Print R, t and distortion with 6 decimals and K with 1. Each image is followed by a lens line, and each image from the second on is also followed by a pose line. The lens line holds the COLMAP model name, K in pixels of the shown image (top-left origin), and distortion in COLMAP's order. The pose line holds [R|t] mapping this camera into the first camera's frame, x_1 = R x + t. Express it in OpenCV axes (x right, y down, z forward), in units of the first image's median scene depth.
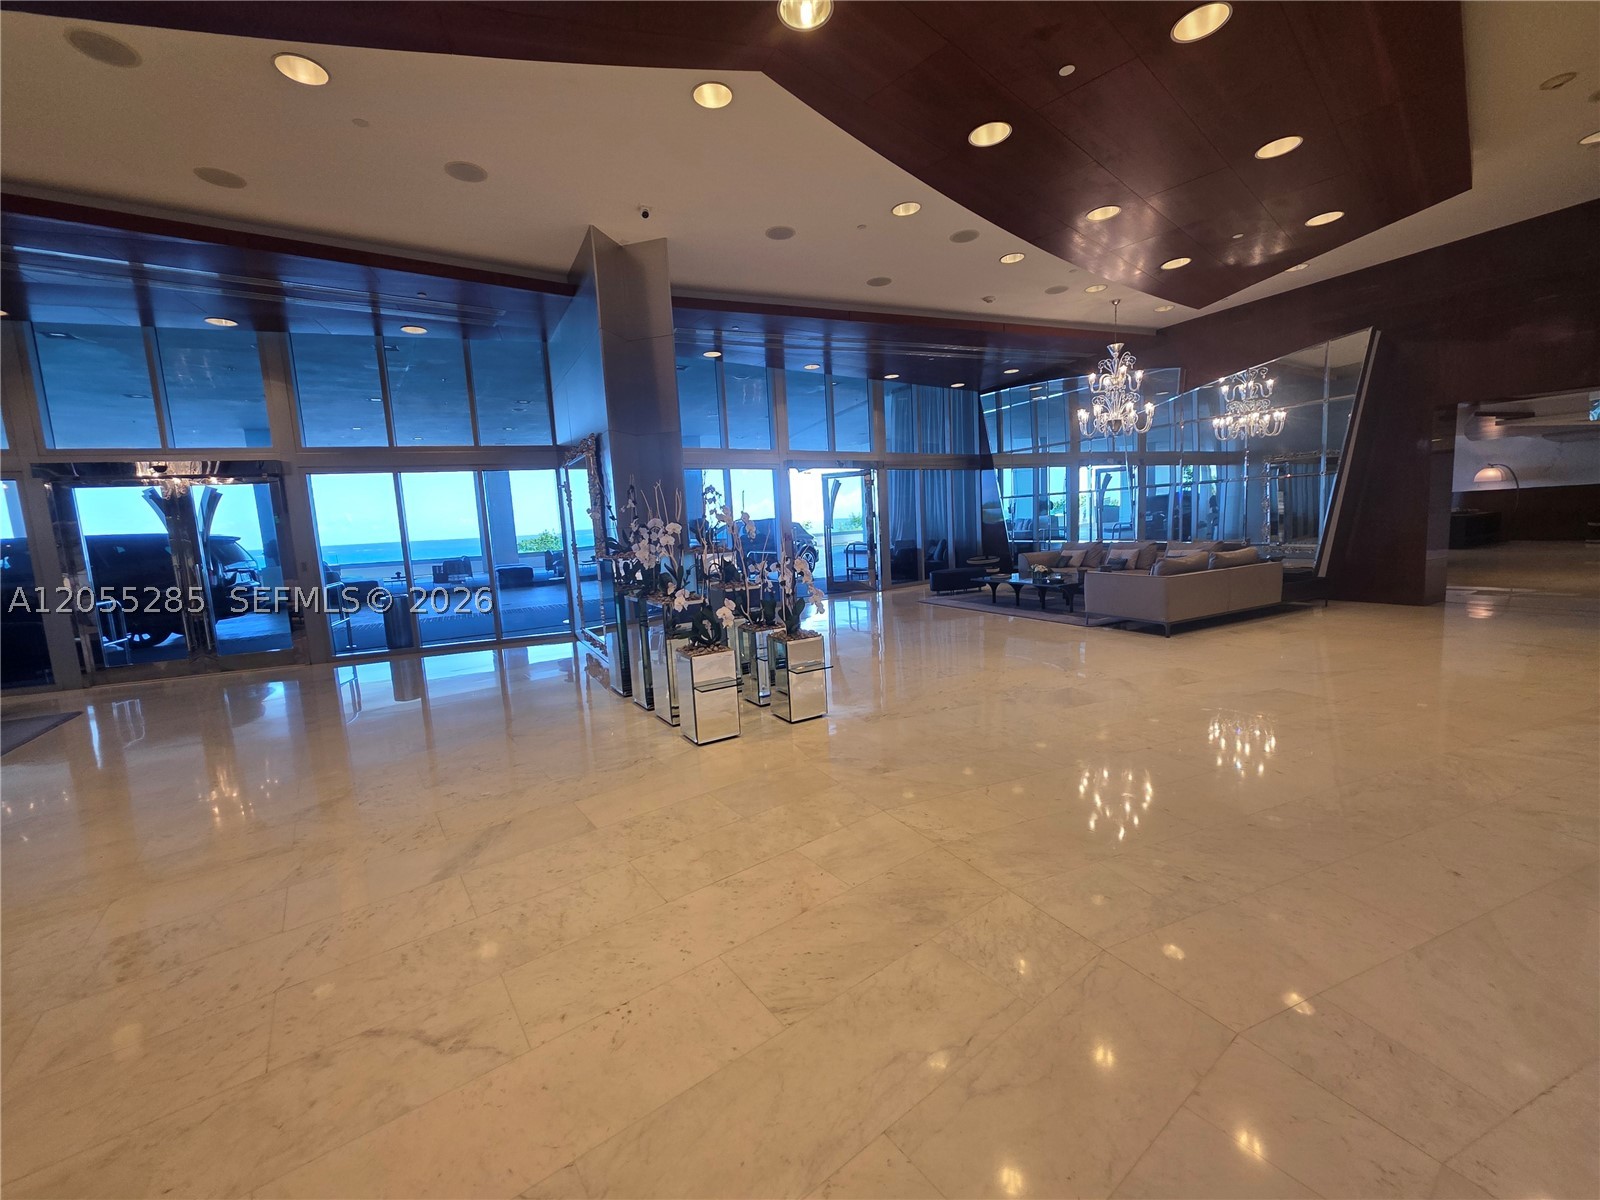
lens RADIAL K [[649.1, 0, 801.1], [0, 649.1, 594.7], [0, 0, 1]] dist [-0.000509, -0.000123]
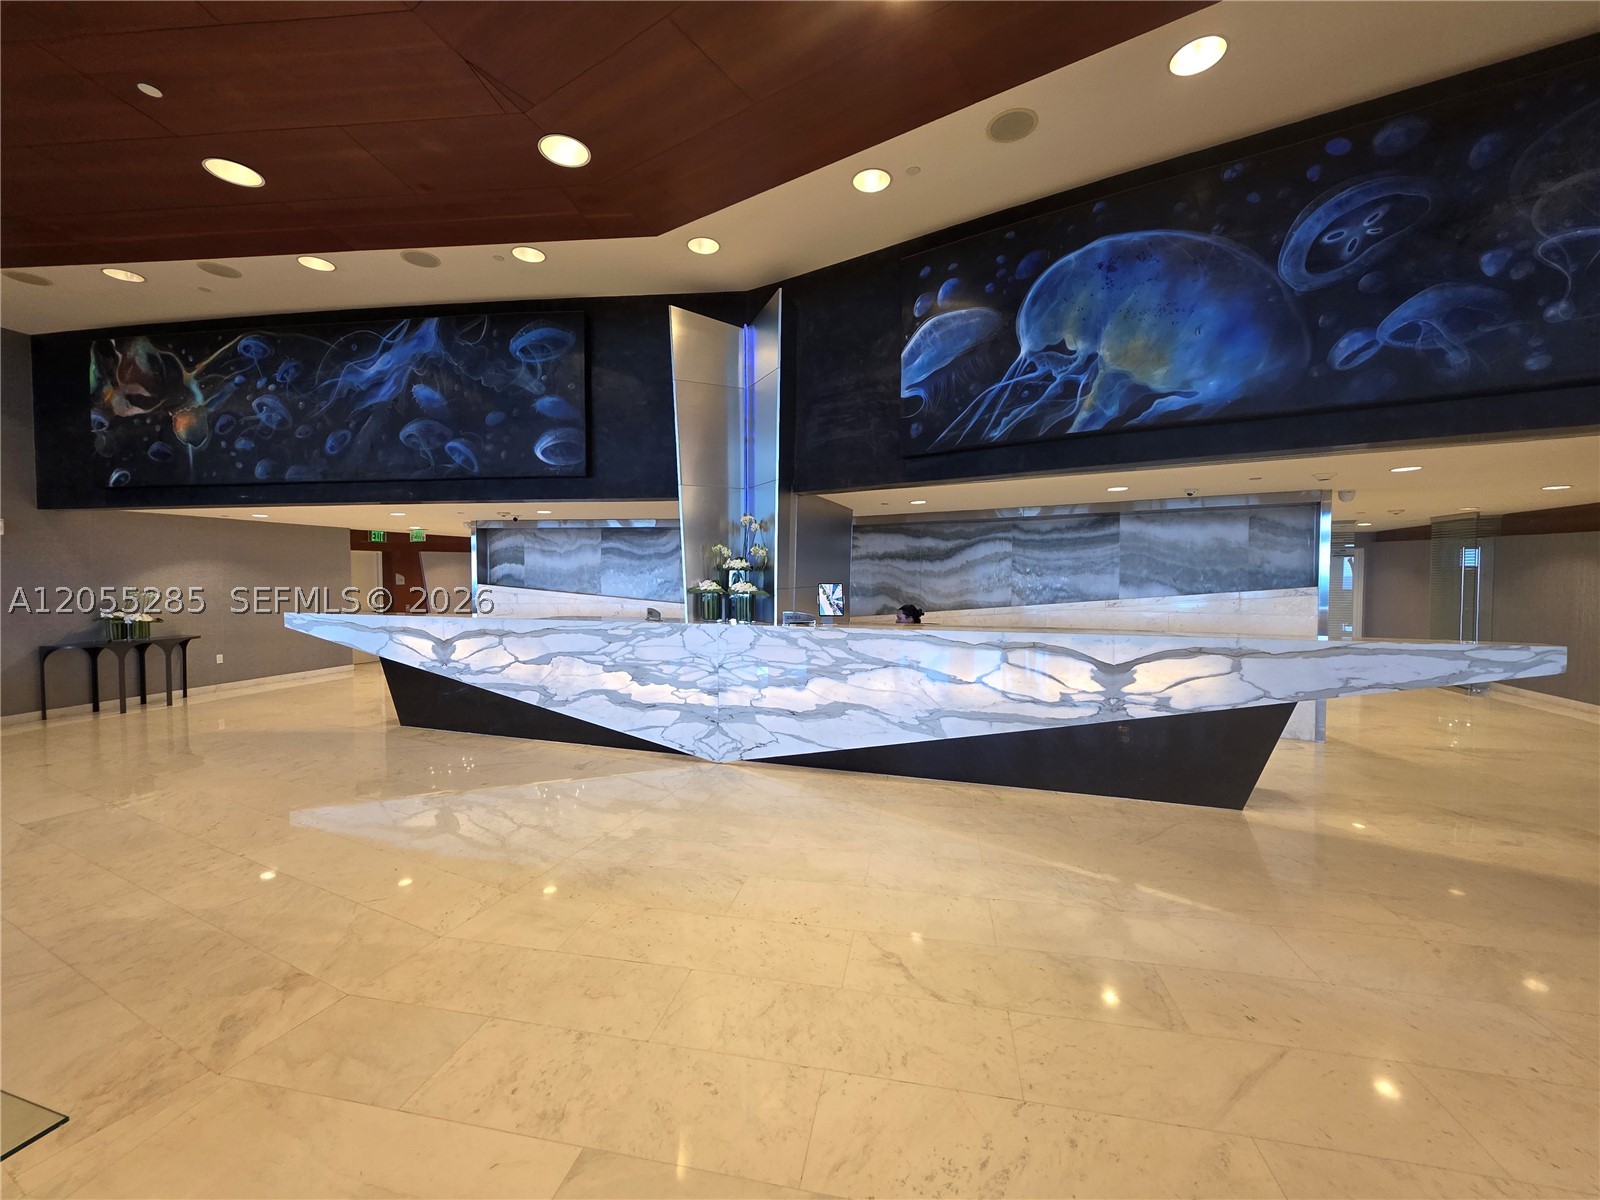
lens RADIAL K [[649.1, 0, 803.6], [0, 649.1, 598.4], [0, 0, 1]] dist [-0.000509, -0.000123]
pose [[-0.678662, 0.027189, 0.733947, -1.198678], [0.123233, 0.989363, 0.077300, -0.180094], [-0.724038, 0.142907, -0.674793, 1.617761]]
